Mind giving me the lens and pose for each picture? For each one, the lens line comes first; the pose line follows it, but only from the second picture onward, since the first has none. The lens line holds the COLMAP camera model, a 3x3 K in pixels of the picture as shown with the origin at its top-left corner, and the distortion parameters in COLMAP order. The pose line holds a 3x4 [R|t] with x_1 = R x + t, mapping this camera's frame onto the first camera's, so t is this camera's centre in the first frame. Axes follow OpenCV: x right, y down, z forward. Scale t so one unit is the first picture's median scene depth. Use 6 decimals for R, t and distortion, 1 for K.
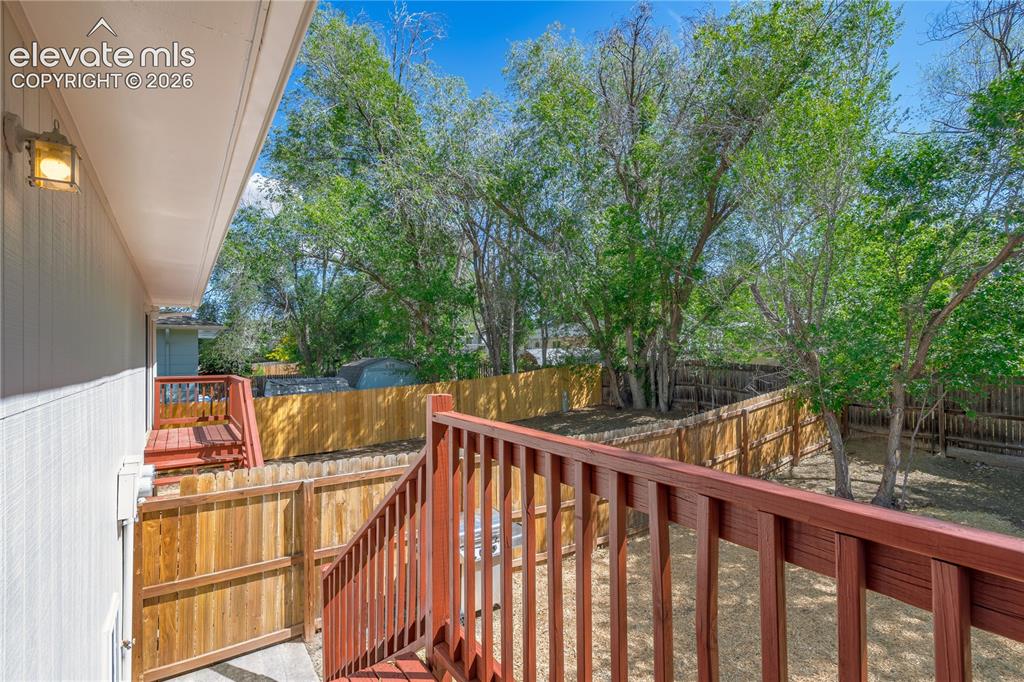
lens RADIAL K [[484.6, 0, 507.2], [0, 484.6, 344.7], [0, 0, 1]] dist [-0.001771, -0.000130]
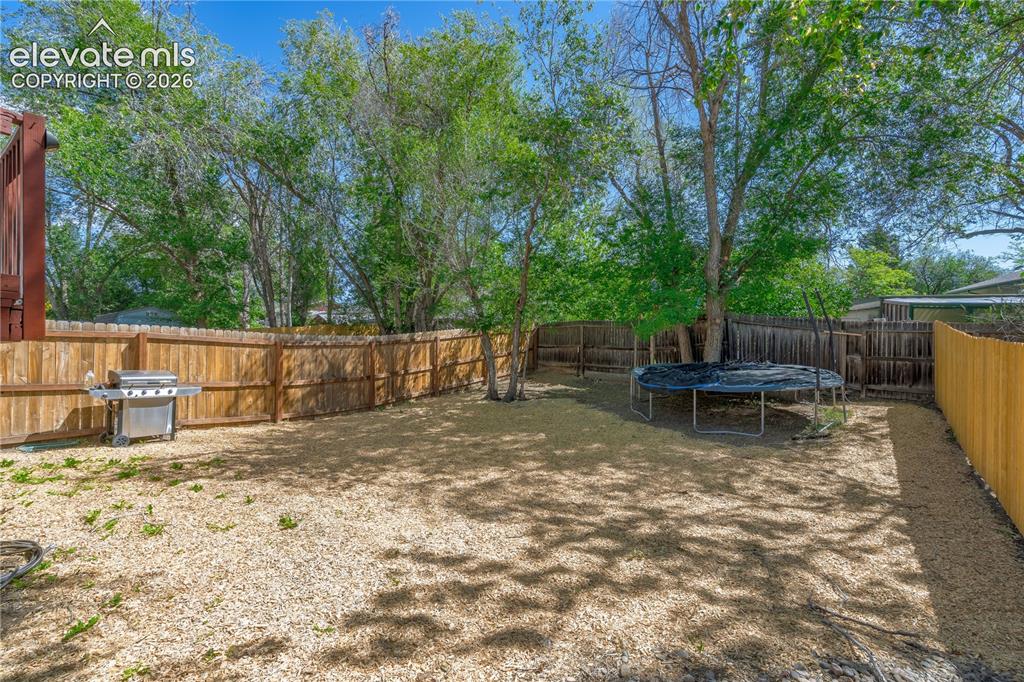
lens RADIAL K [[469.5, 0, 515.9], [0, 469.5, 345.4], [0, 0, 1]] dist [-0.001891, 0.000361]
pose [[0.940406, 0.022067, 0.339338, 0.250475], [-0.028964, 0.999464, 0.015271, 0.130058], [-0.338819, -0.024190, 0.940541, -0.303393]]
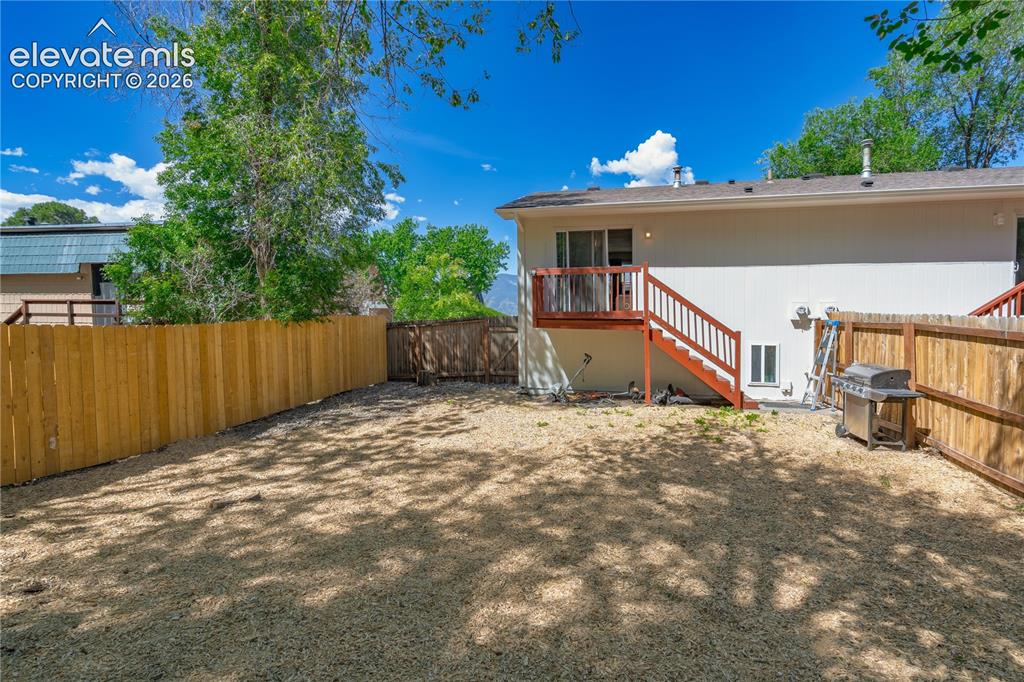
lens RADIAL K [[486.9, 0, 516.7], [0, 486.9, 339.5], [0, 0, 1]] dist [-0.001500, -0.000048]
pose [[-0.765037, 0.032167, -0.643183, 0.764485], [0.015840, 0.999389, 0.031142, 0.130612], [0.643792, 0.013637, -0.765079, 0.748384]]
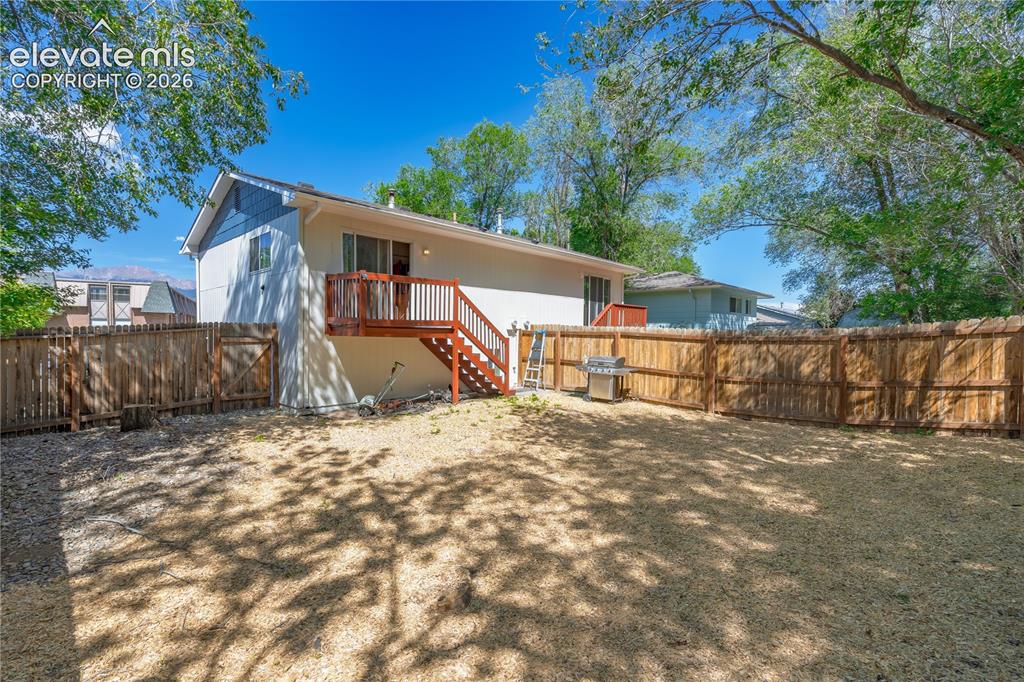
lens RADIAL K [[469.5, 0, 515.9], [0, 469.5, 345.4], [0, 0, 1]] dist [-0.001891, 0.000361]
pose [[0.194153, 0.032678, -0.980427, 1.004120], [0.011754, 0.999296, 0.035635, 0.127791], [0.980901, -0.018443, 0.193632, 0.136402]]
